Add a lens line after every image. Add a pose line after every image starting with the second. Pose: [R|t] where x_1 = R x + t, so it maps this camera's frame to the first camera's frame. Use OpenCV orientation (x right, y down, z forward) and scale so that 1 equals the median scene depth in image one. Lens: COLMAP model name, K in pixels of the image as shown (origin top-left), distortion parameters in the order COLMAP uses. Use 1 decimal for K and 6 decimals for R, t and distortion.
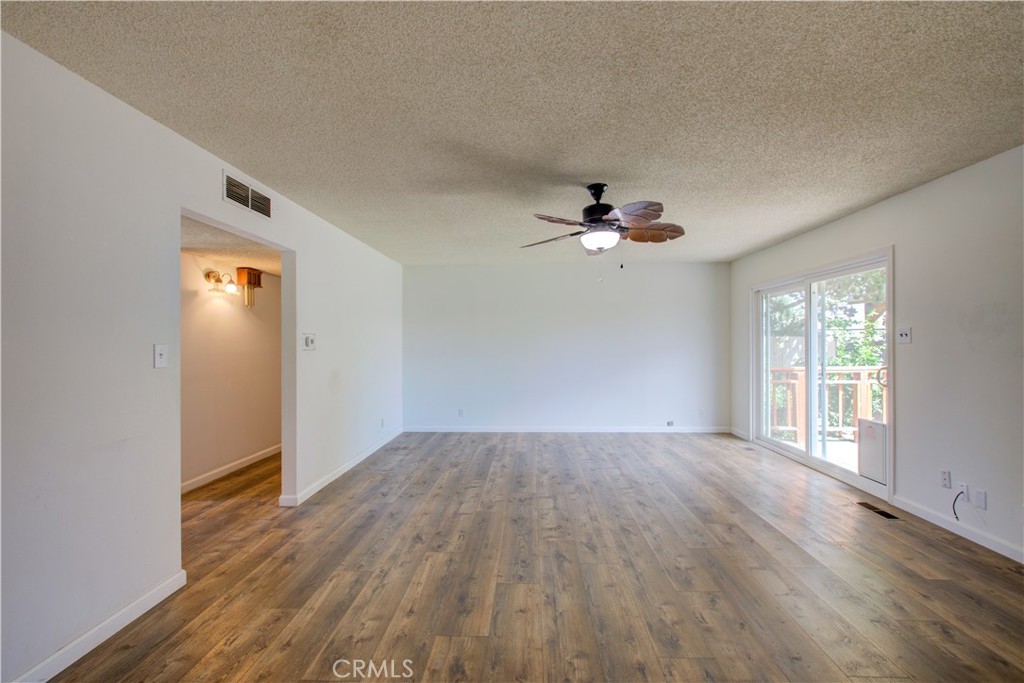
lens RADIAL K [[475.1, 0, 508.4], [0, 475.1, 344.5], [0, 0, 1]] dist [-0.007155, 0.005506]
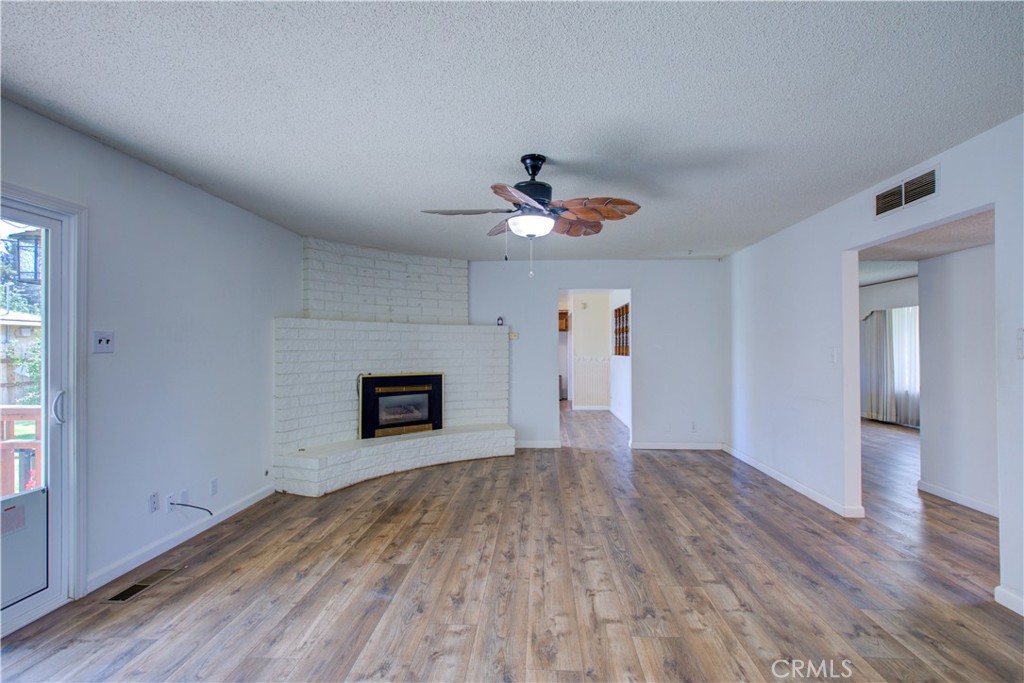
lens RADIAL K [[475.1, 0, 517.4], [0, 475.1, 340.3], [0, 0, 1]] dist [-0.007155, 0.005506]
pose [[-0.999979, 0.006516, -0.000422, 0.235614], [0.006520, 0.999917, -0.011086, -0.009778], [0.000349, -0.011088, -0.999938, 1.962770]]
